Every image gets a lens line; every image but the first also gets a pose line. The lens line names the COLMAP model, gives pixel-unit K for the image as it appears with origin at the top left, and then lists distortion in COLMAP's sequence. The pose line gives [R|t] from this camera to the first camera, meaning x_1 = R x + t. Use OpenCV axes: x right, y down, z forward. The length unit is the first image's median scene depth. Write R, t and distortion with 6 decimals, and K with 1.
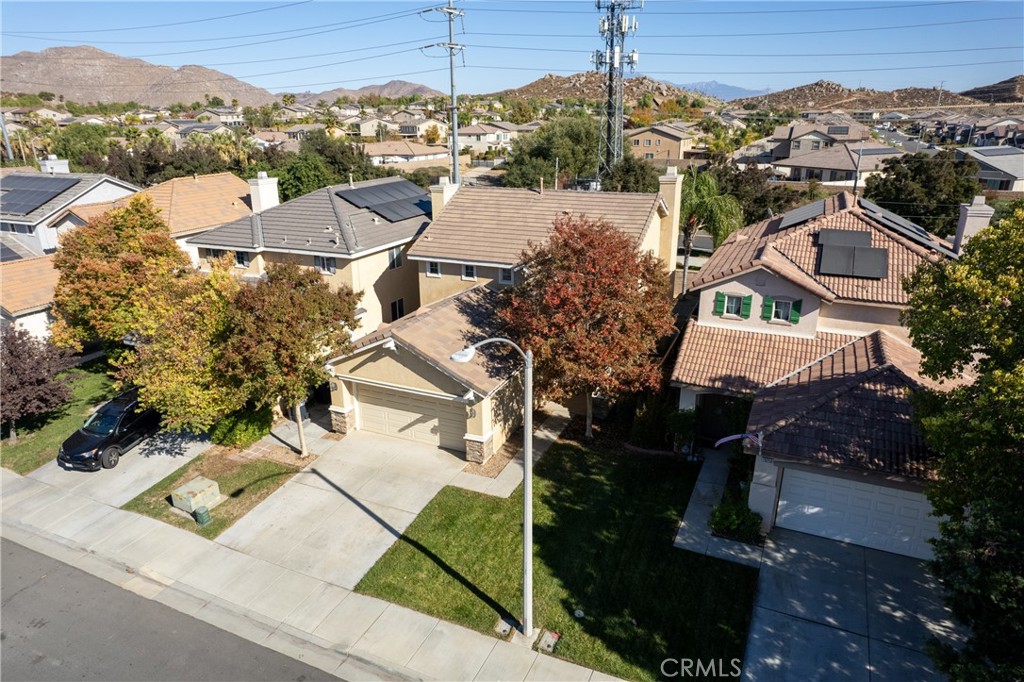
lens RADIAL K [[653.8, 0, 509.8], [0, 653.8, 345.6], [0, 0, 1]] dist [-0.066232, 0.061859]
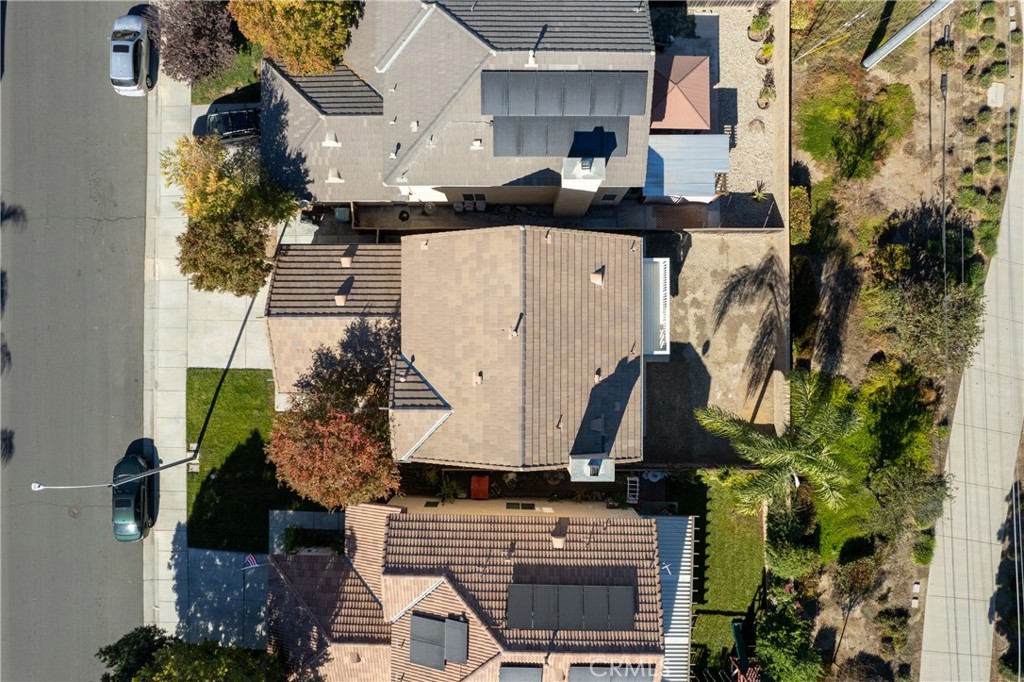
lens RADIAL K [[653.8, 0, 509.8], [0, 653.8, 345.6], [0, 0, 1]] dist [-0.066232, 0.061859]
pose [[0.409808, 0.912142, 0.007398, 0.071589], [-0.310645, 0.131933, 0.941325, -1.415911], [0.857646, -0.388061, 0.337420, 0.936209]]
